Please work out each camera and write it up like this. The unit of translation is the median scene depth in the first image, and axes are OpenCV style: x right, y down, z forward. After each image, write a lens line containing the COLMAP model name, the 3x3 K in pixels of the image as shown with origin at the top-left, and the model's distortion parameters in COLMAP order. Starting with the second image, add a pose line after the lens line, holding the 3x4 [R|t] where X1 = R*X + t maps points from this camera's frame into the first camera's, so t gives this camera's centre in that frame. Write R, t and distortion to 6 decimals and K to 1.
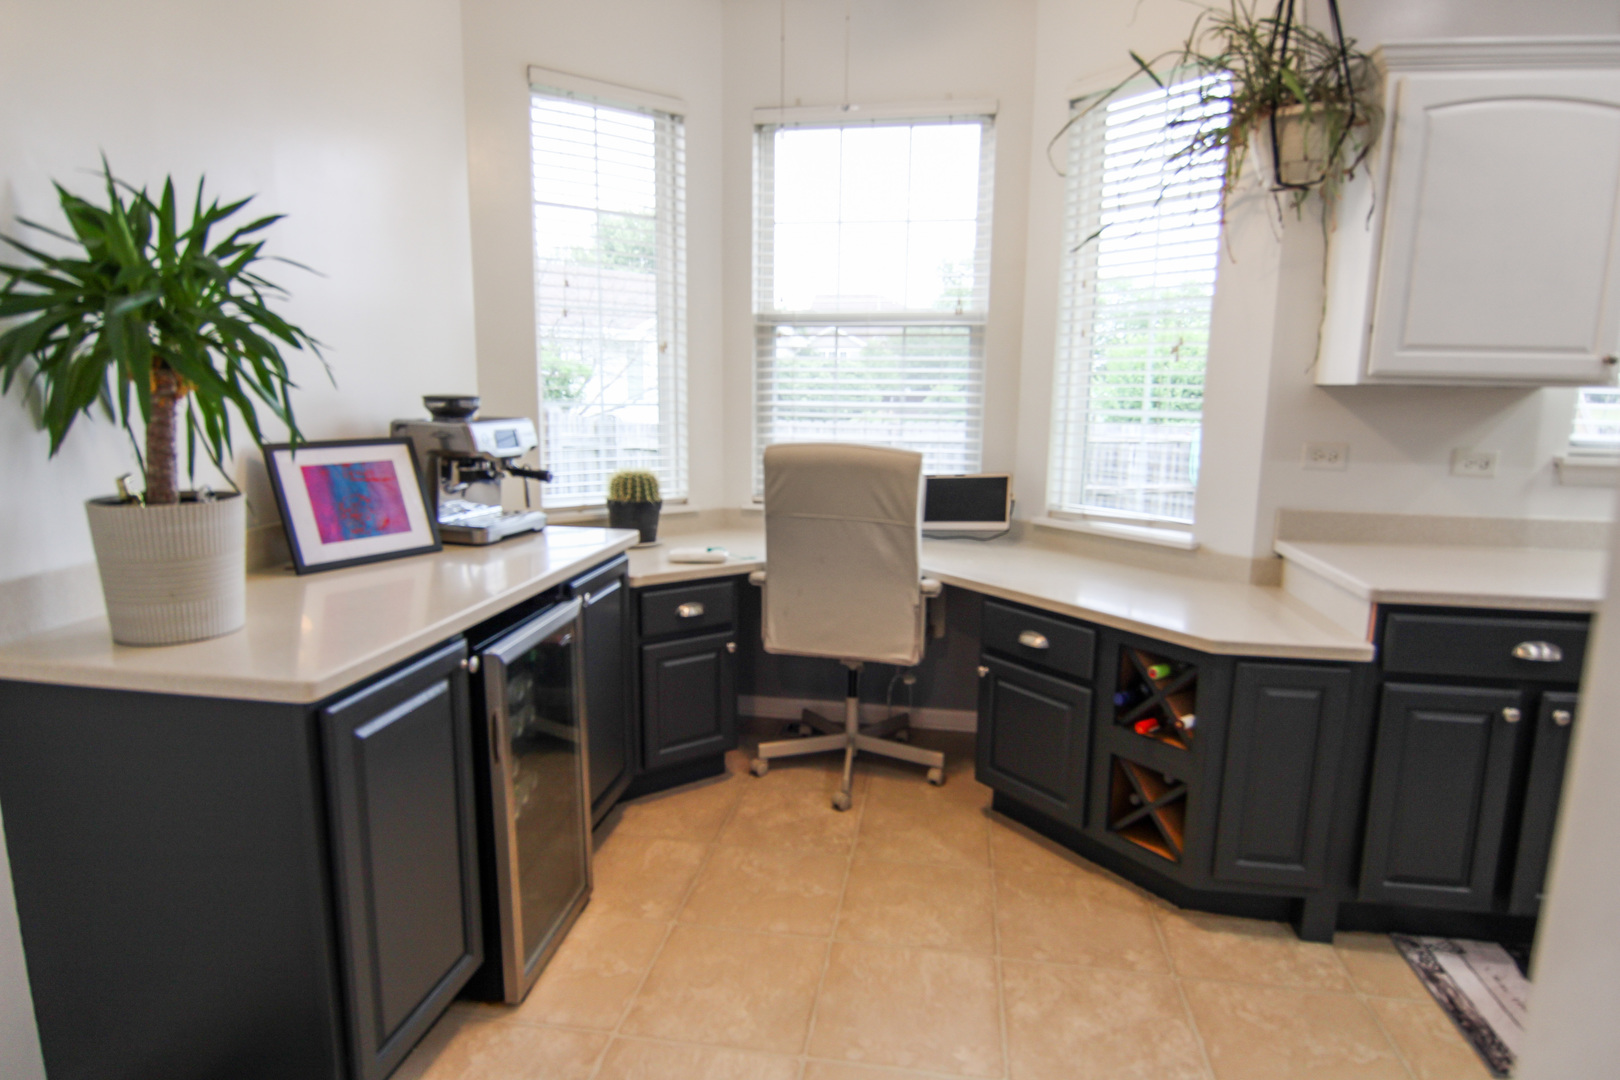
lens RADIAL K [[901.6, 0, 813.2], [0, 901.6, 540.2], [0, 0, 1]] dist [-0.006892, -0.001004]
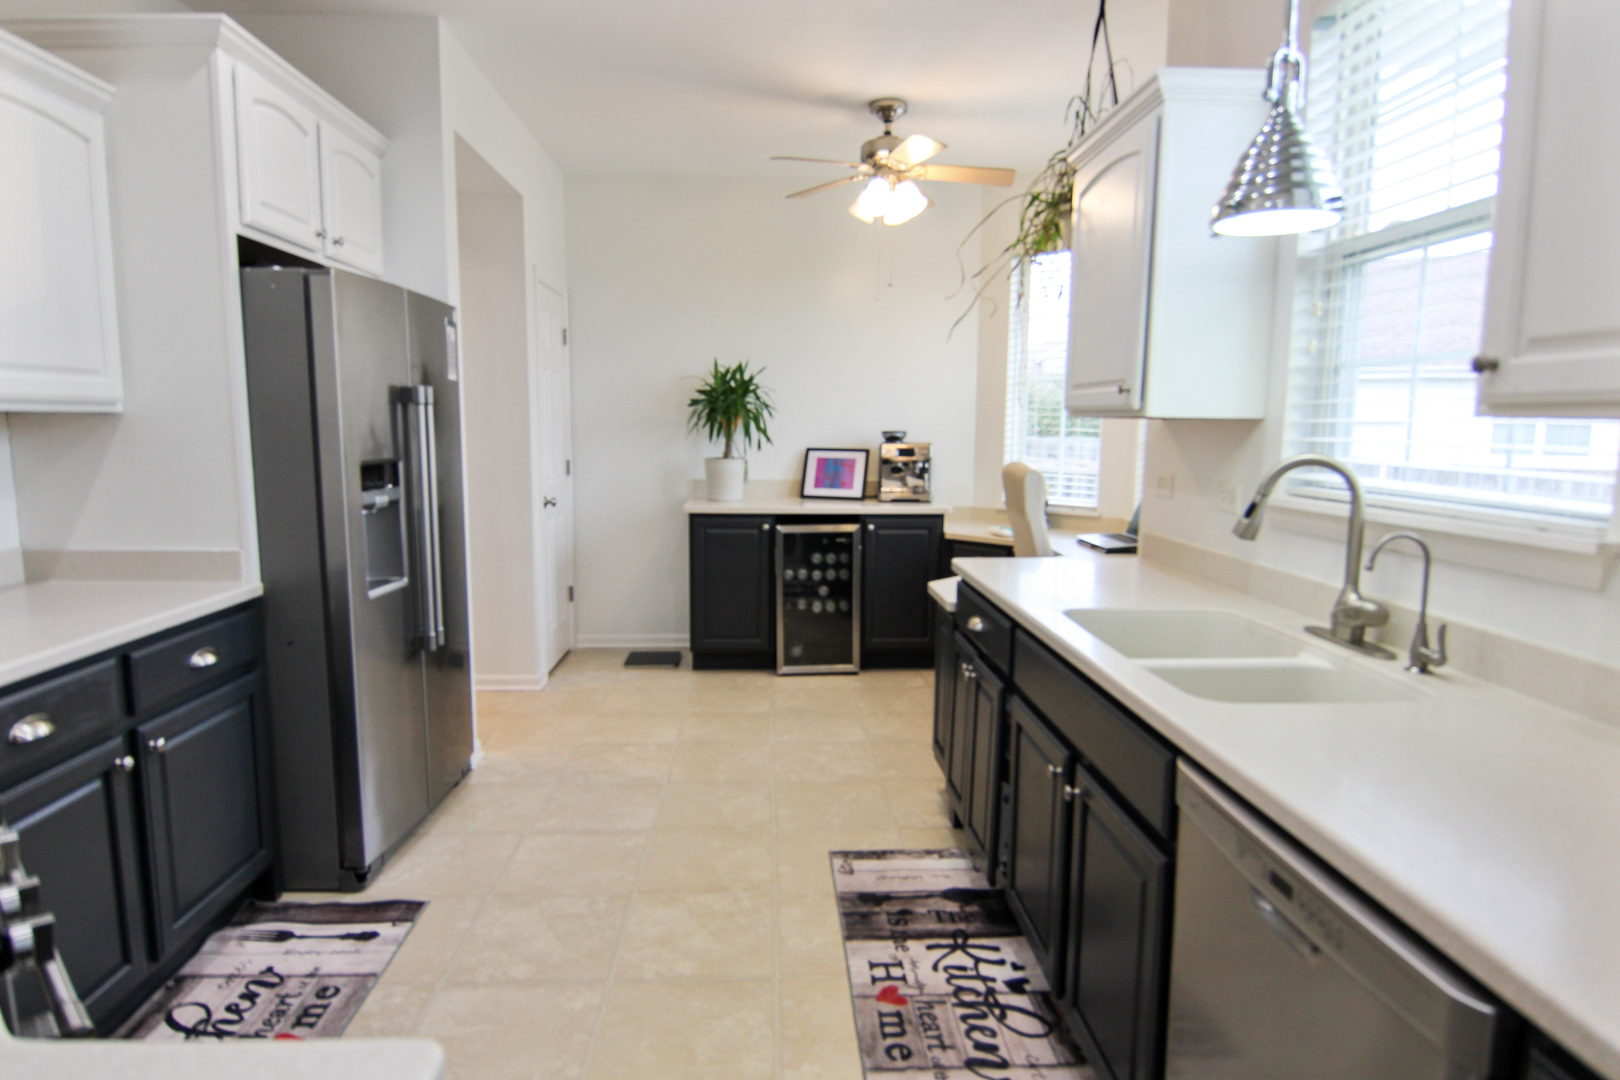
lens RADIAL K [[901.6, 0, 810.7], [0, 901.6, 540.6], [0, 0, 1]] dist [-0.006892, -0.001004]
pose [[0.208189, 0.113708, -0.971457, 1.894393], [-0.182067, 0.980365, 0.075732, -0.040460], [0.960994, 0.161103, 0.224803, 0.440781]]
